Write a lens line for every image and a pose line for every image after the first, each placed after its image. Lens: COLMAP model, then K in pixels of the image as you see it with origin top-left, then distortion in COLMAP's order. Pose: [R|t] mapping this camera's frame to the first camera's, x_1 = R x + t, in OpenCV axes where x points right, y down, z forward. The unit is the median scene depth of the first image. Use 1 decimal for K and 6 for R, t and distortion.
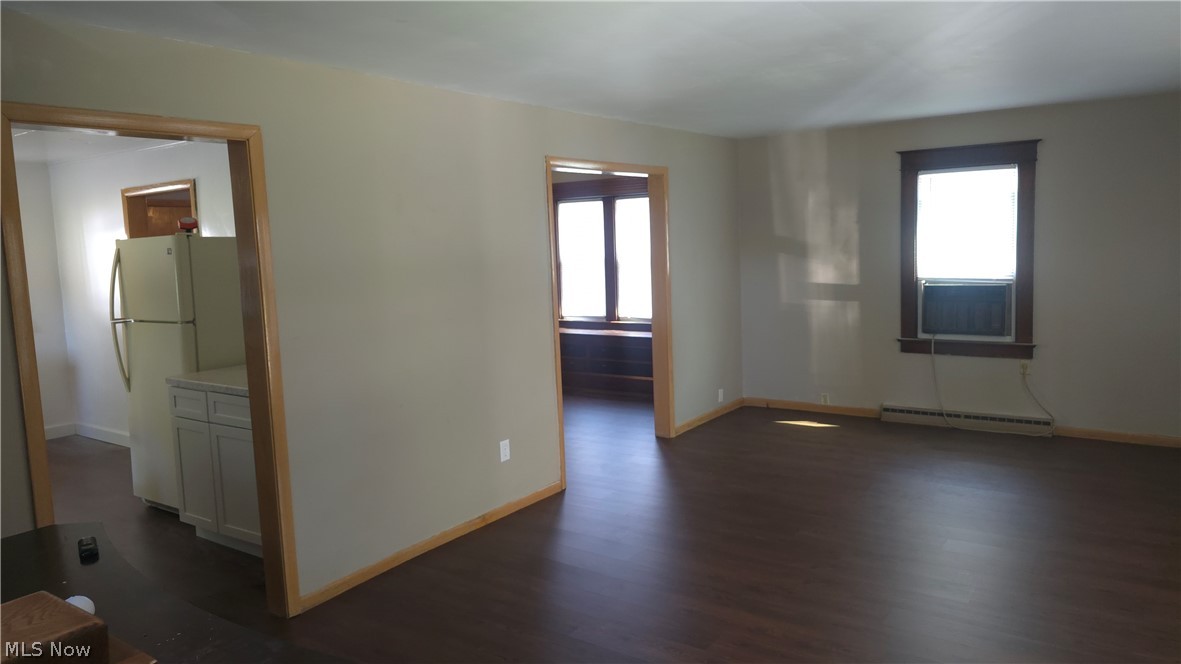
lens RADIAL K [[797.4, 0, 593.7], [0, 797.4, 327.6], [0, 0, 1]] dist [0.024913, -0.012366]
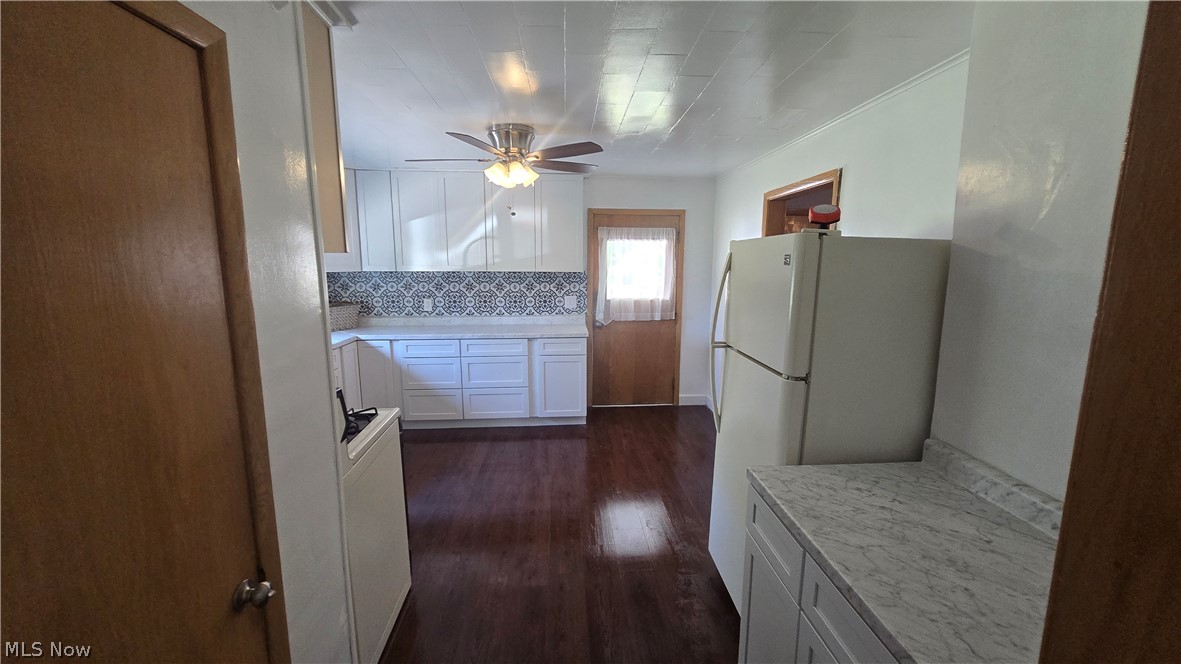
lens RADIAL K [[484.5, 0, 598.1], [0, 484.5, 337.4], [0, 0, 1]] dist [-0.003565, 0.001117]
pose [[0.626180, 0.162553, -0.762545, -0.245412], [-0.107636, 0.986683, 0.121945, -0.049460], [0.772213, 0.005718, 0.635338, 0.489221]]
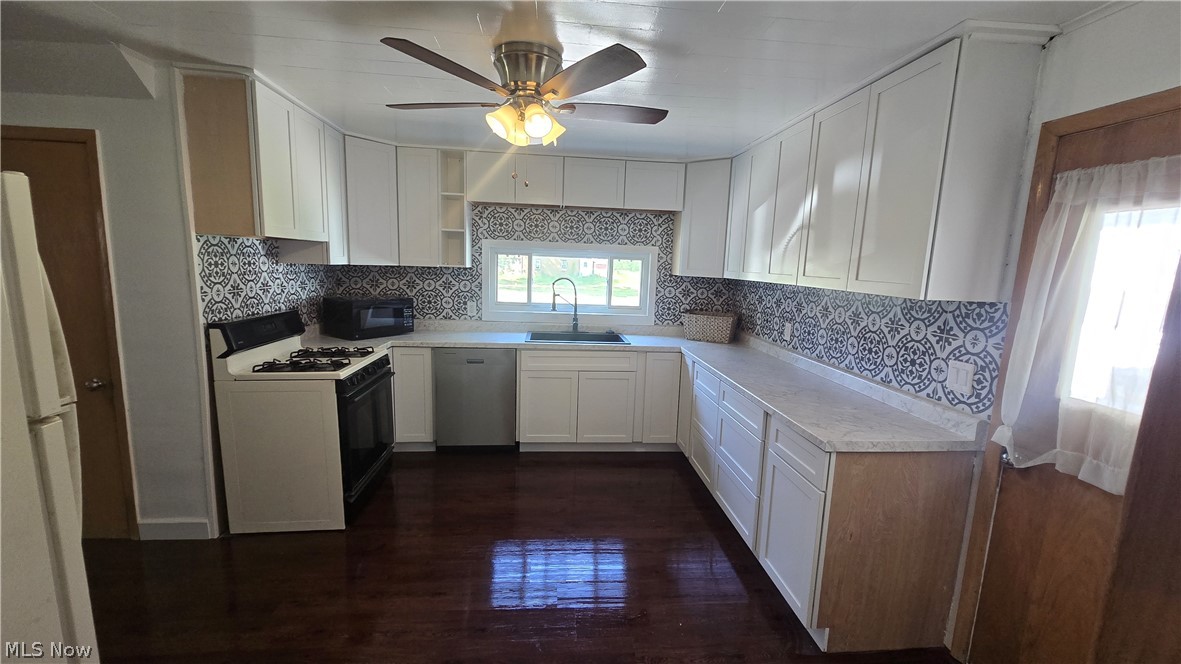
lens RADIAL K [[484.5, 0, 591.3], [0, 484.5, 335.8], [0, 0, 1]] dist [-0.003565, 0.001117]
pose [[-0.754104, 0.109038, -0.647640, -0.523536], [-0.079168, 0.963838, 0.254456, -0.094872], [0.651966, 0.243159, -0.718202, 1.055420]]
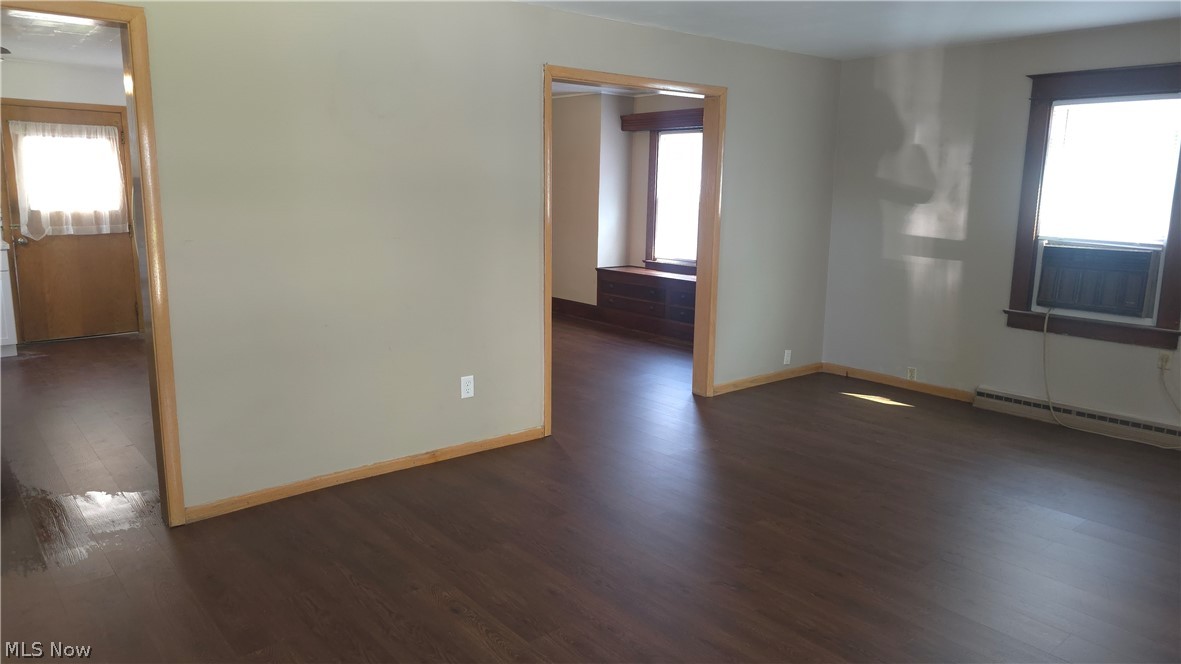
lens RADIAL K [[797.4, 0, 585.0], [0, 797.4, 334.2], [0, 0, 1]] dist [0.024913, -0.012366]
pose [[0.965620, 0.097999, -0.240778, 0.173748], [-0.079440, 0.993155, 0.085635, 0.002489], [0.247522, -0.063563, 0.966795, 0.103904]]
